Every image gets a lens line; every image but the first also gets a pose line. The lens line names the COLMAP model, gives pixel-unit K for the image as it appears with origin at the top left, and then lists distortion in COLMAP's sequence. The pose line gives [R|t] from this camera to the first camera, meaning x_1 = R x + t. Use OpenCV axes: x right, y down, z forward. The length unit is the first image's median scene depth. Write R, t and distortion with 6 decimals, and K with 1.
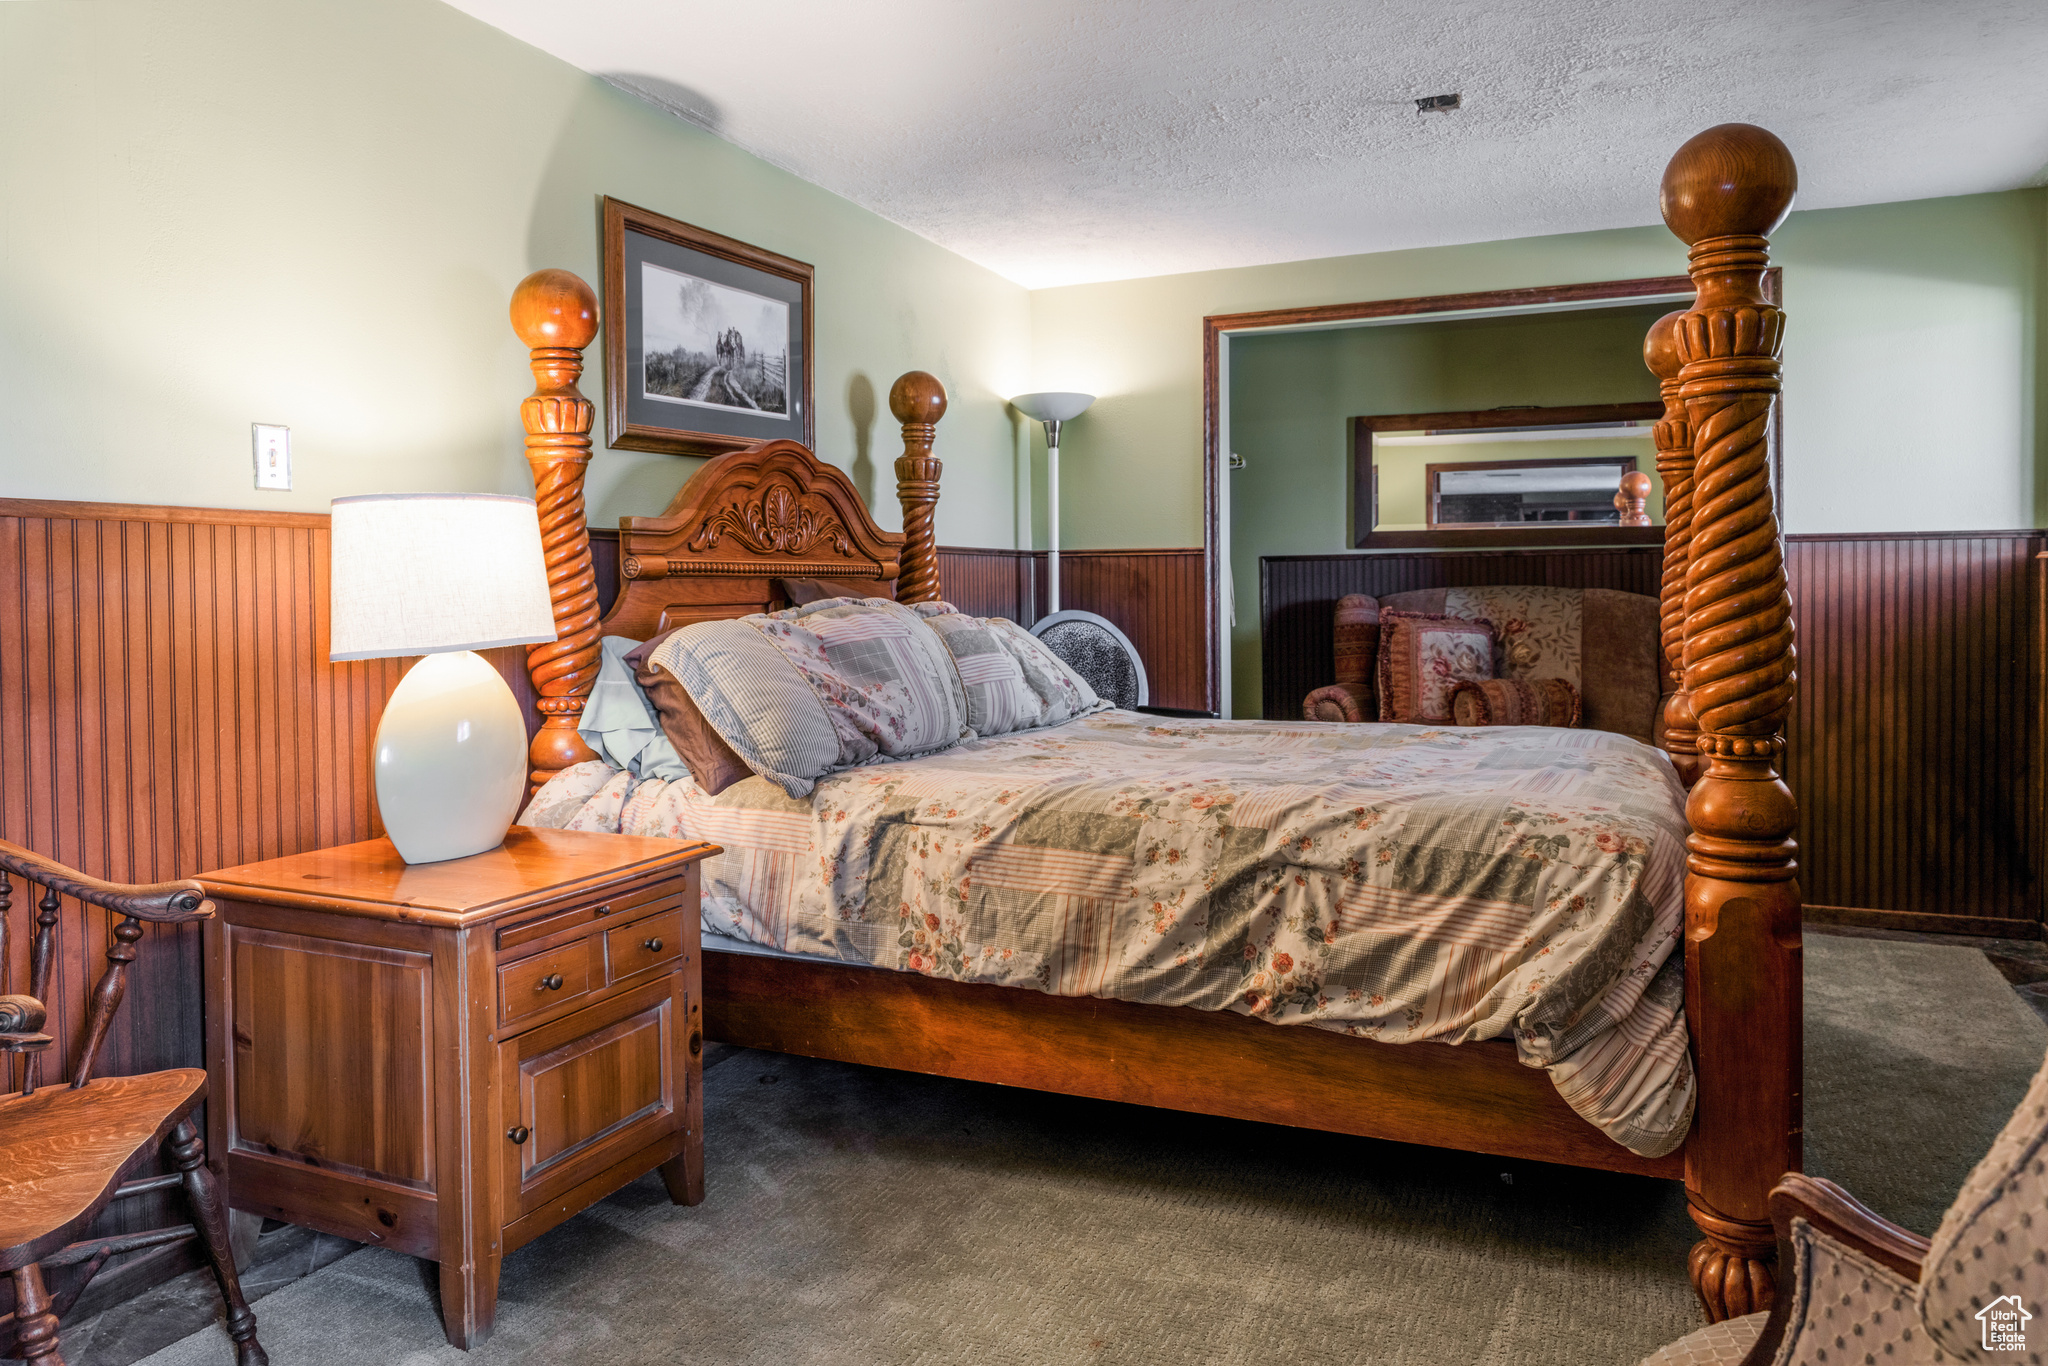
lens RADIAL K [[1417.7, 0, 1025.2], [0, 1417.7, 662.2], [0, 0, 1]] dist [-0.010130, -0.008707]
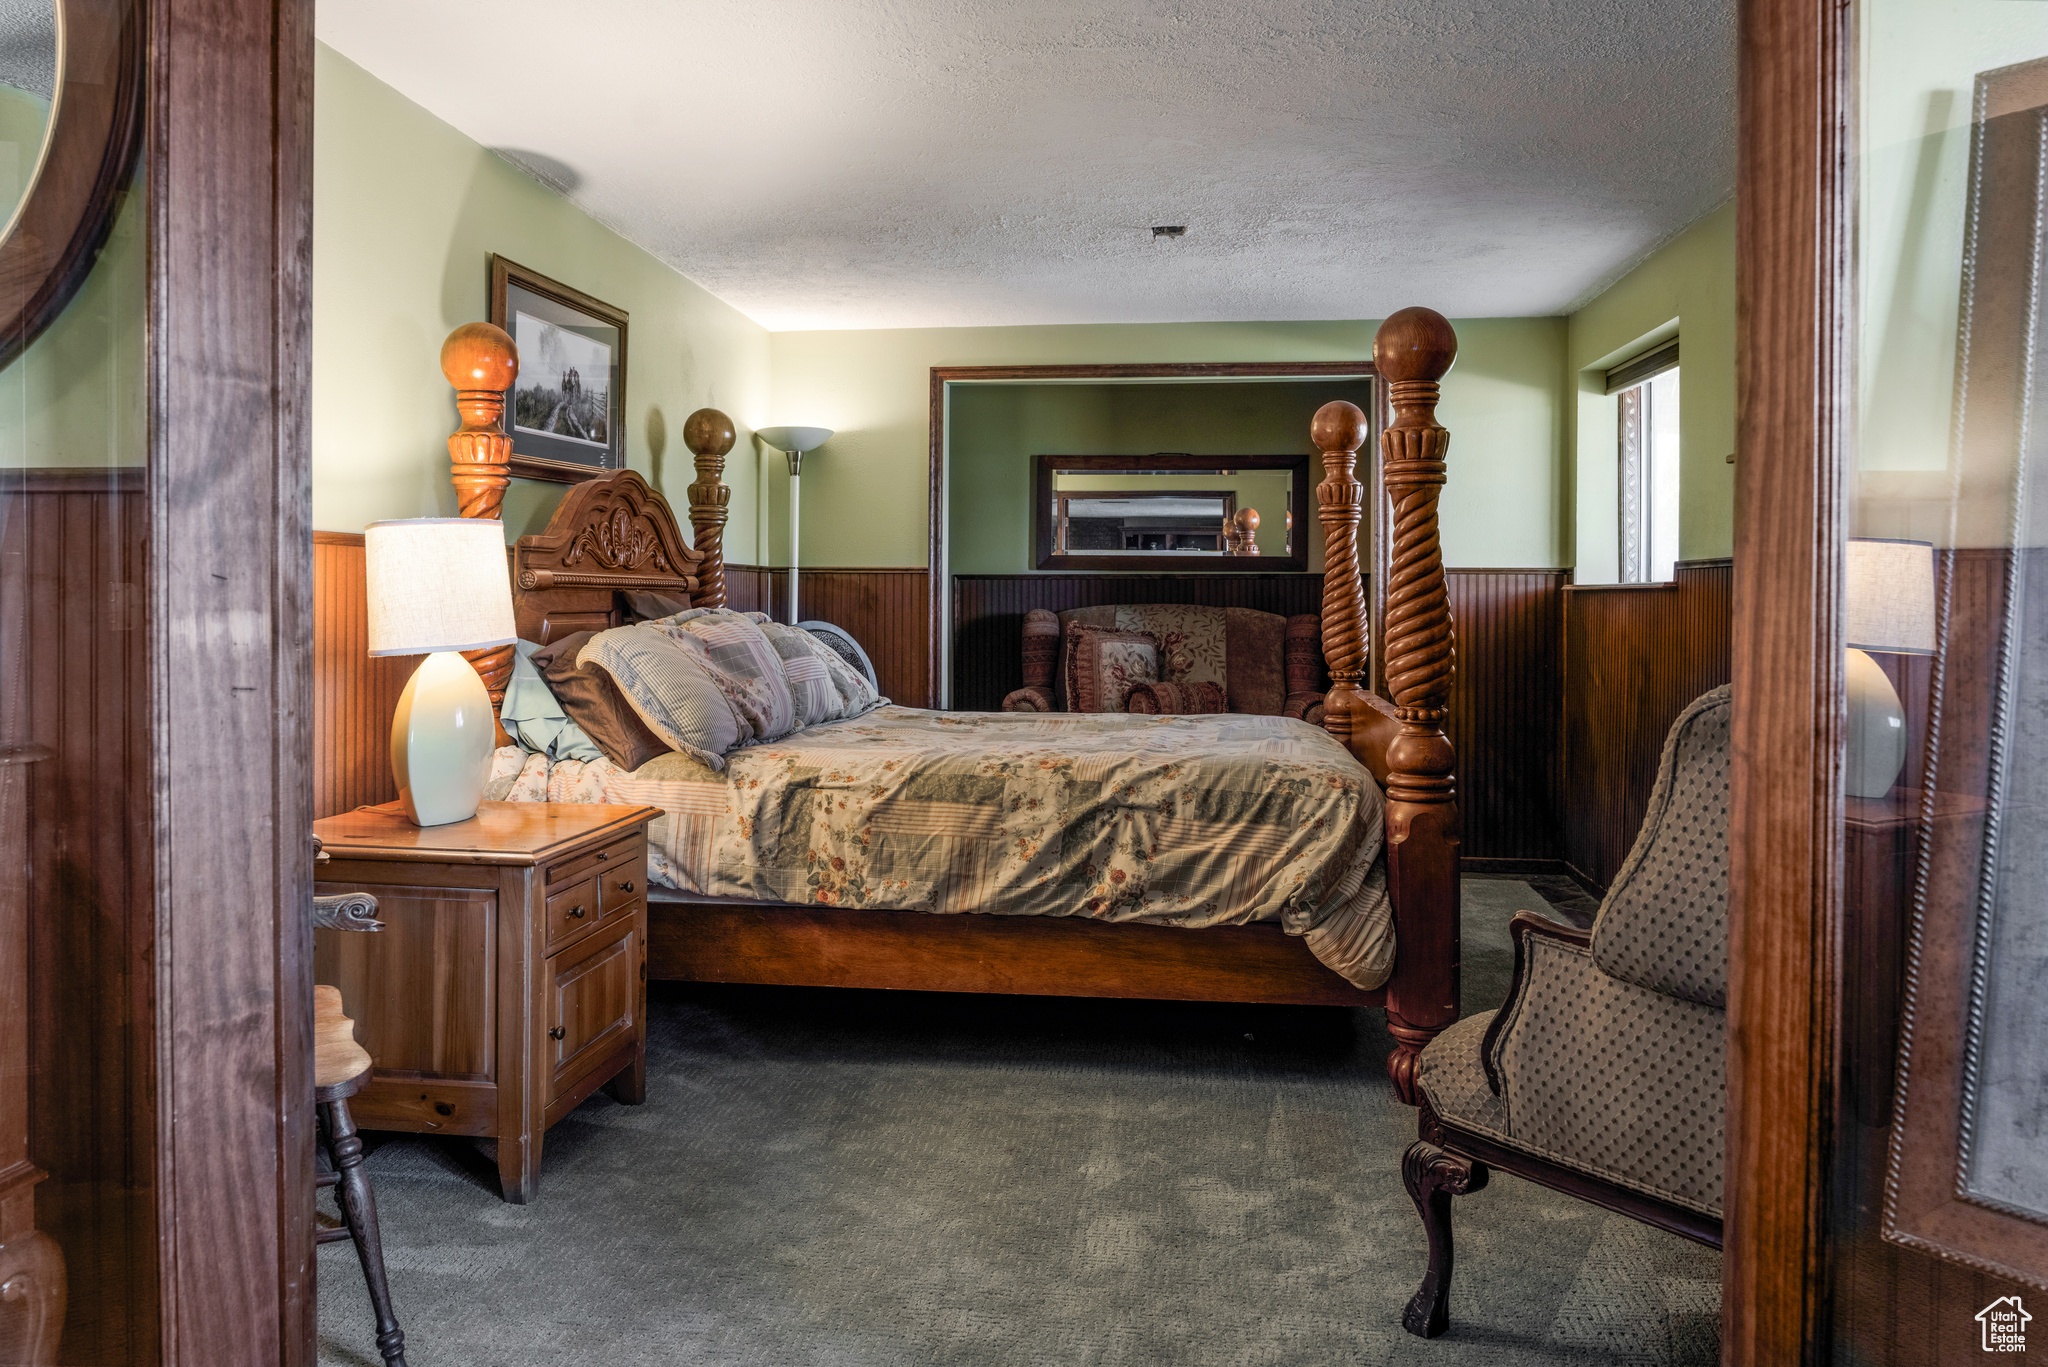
lens RADIAL K [[1417.7, 0, 1025.2], [0, 1417.7, 662.7], [0, 0, 1]] dist [-0.010130, -0.008707]
pose [[0.960587, 0.002293, 0.277969, -0.256739], [0.000093, 0.999963, -0.008570, 0.013266], [-0.277979, 0.008258, 0.960552, -0.270971]]
